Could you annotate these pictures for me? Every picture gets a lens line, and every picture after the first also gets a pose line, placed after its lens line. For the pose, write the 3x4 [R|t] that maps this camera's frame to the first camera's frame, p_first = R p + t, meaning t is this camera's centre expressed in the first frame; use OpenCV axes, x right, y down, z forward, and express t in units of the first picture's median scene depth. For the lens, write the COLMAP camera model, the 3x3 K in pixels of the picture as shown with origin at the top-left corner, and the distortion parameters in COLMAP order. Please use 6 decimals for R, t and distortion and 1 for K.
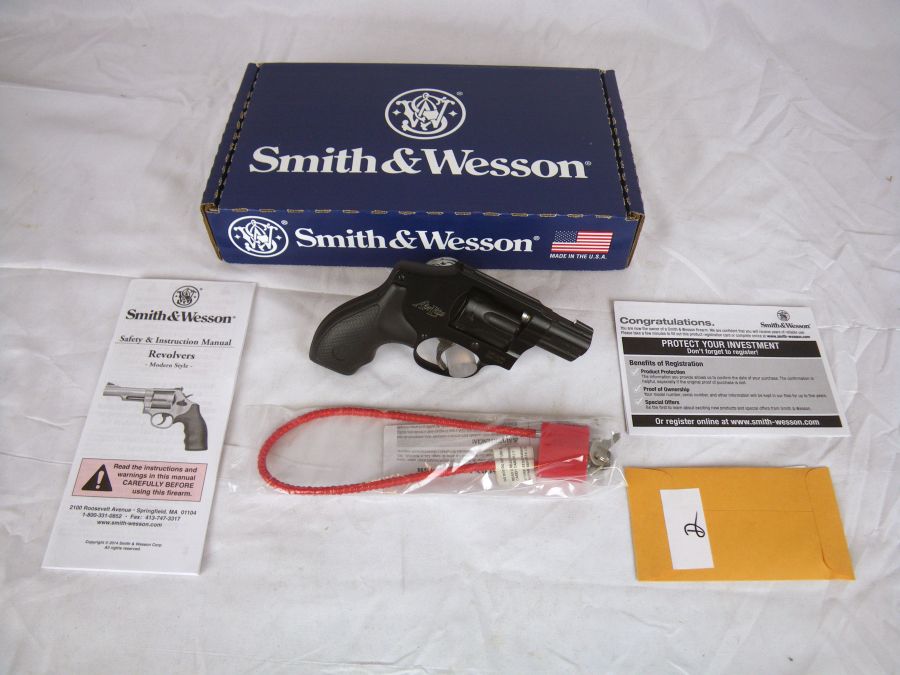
lens RADIAL K [[712.8, 0, 450.0], [0, 712.8, 337.5], [0, 0, 1]] dist [-0.167527, 0.112073]
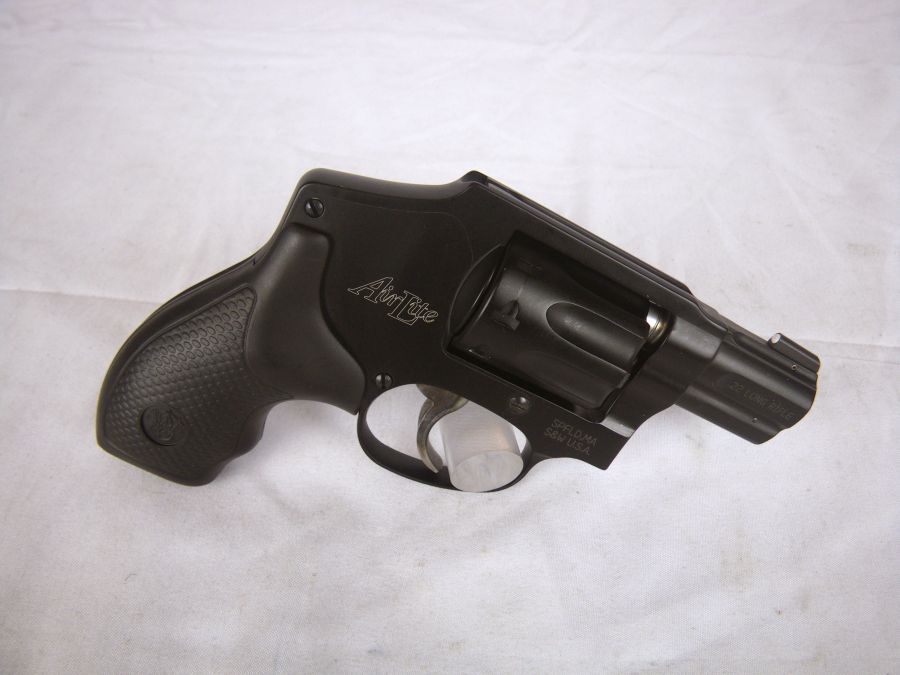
lens RADIAL K [[748.8, 0, 450.0], [0, 748.8, 337.5], [0, 0, 1]] dist [-0.182676, 0.132630]
pose [[0.999952, -0.009549, 0.002218, -0.001598], [0.009768, 0.989572, -0.143711, 0.032281], [-0.000822, 0.143726, 0.989617, 0.599968]]
